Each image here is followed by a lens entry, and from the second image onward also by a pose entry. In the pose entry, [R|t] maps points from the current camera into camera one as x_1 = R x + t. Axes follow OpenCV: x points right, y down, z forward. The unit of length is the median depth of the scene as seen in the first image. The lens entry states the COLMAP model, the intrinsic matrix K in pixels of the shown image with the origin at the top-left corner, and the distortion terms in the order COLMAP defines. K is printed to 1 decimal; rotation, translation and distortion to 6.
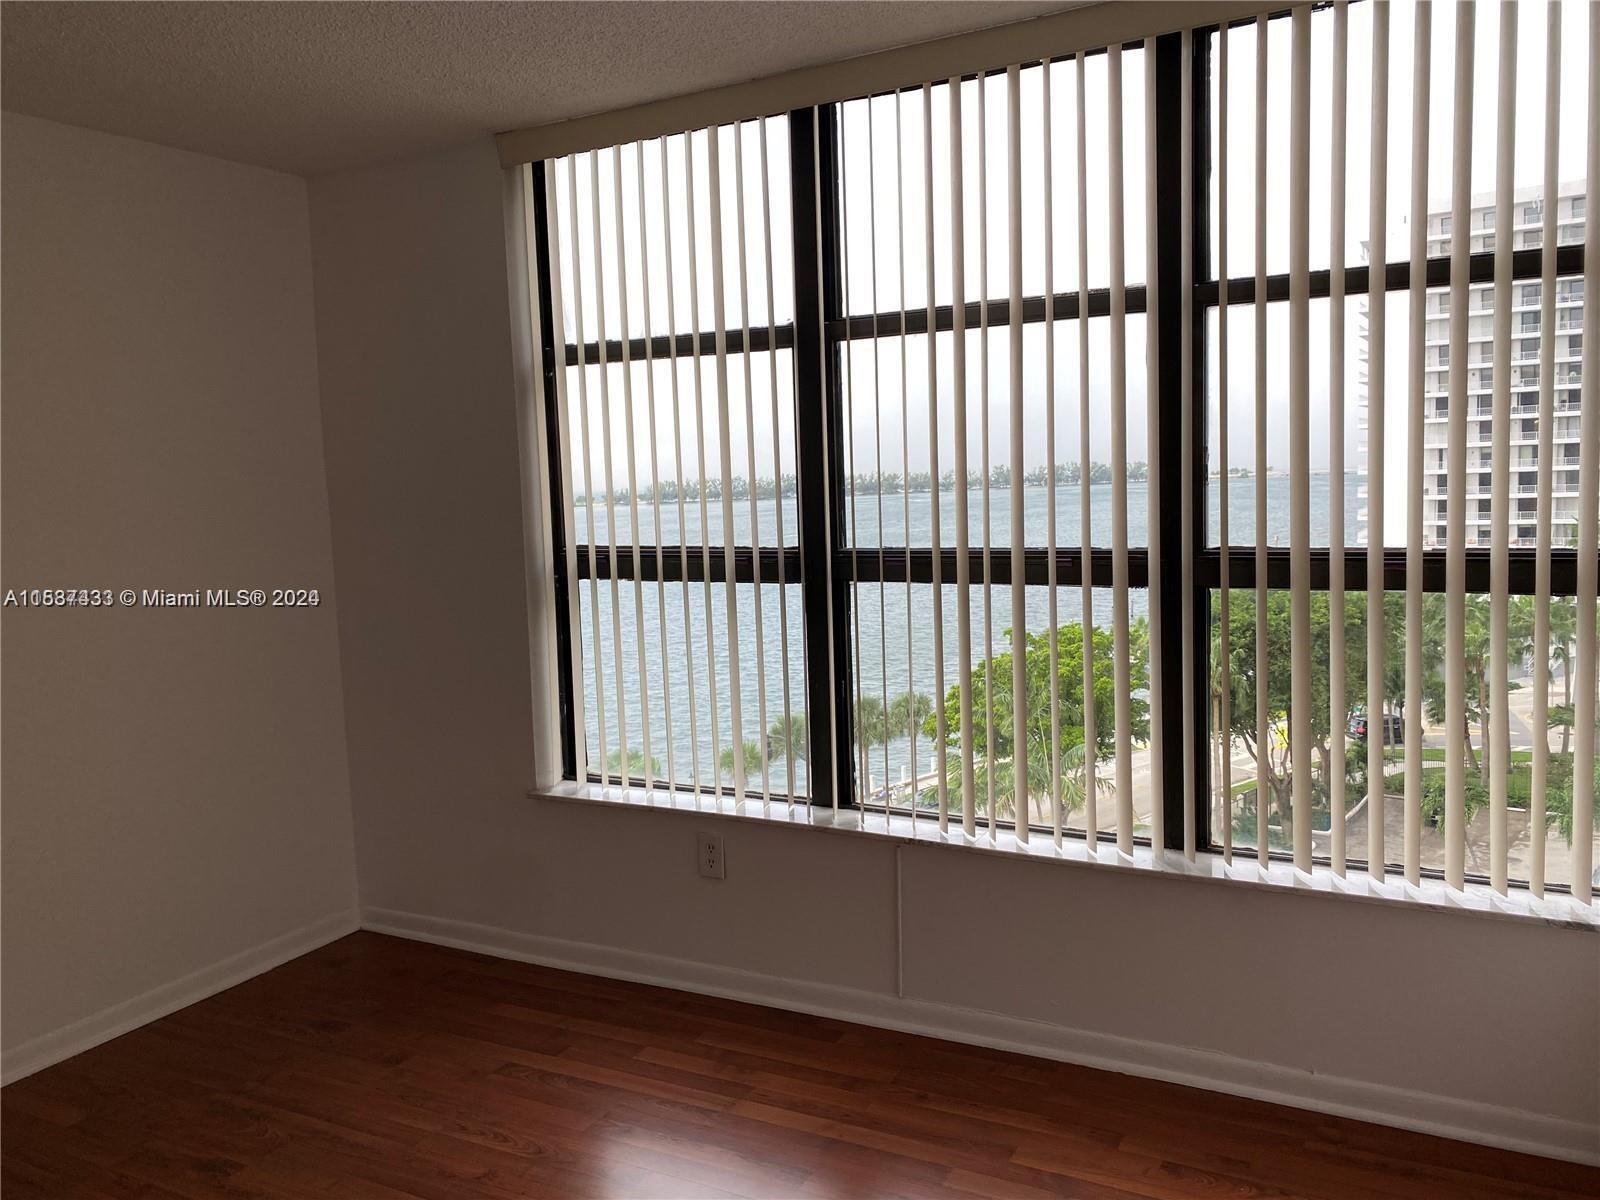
lens RADIAL K [[1200.4, 0, 800.0], [0, 1200.4, 600.0], [0, 0, 1]] dist [0.006995, -0.001256]
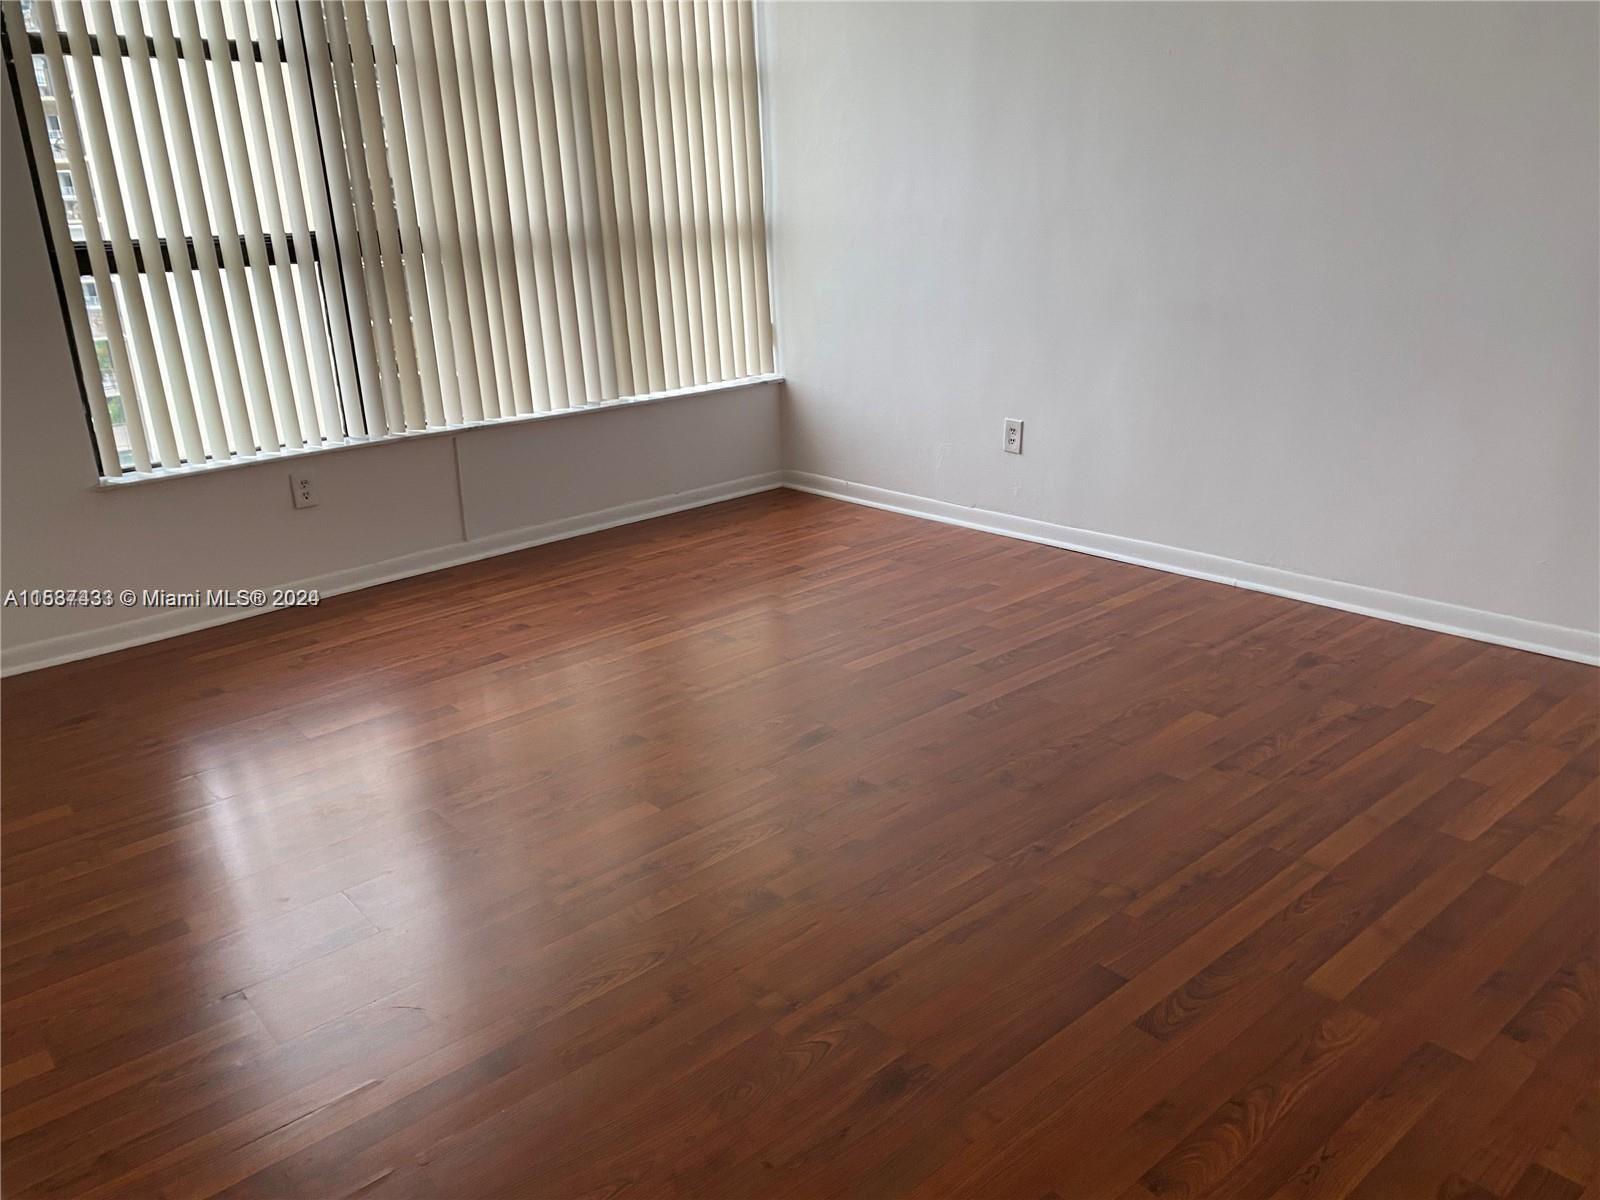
lens RADIAL K [[1200.4, 0, 800.0], [0, 1200.4, 600.0], [0, 0, 1]] dist [0.006995, -0.001256]
pose [[0.374667, -0.275960, 0.885139, -1.139072], [0.117556, 0.961112, 0.249887, 0.077818], [-0.919677, 0.010429, 0.392538, 0.030821]]
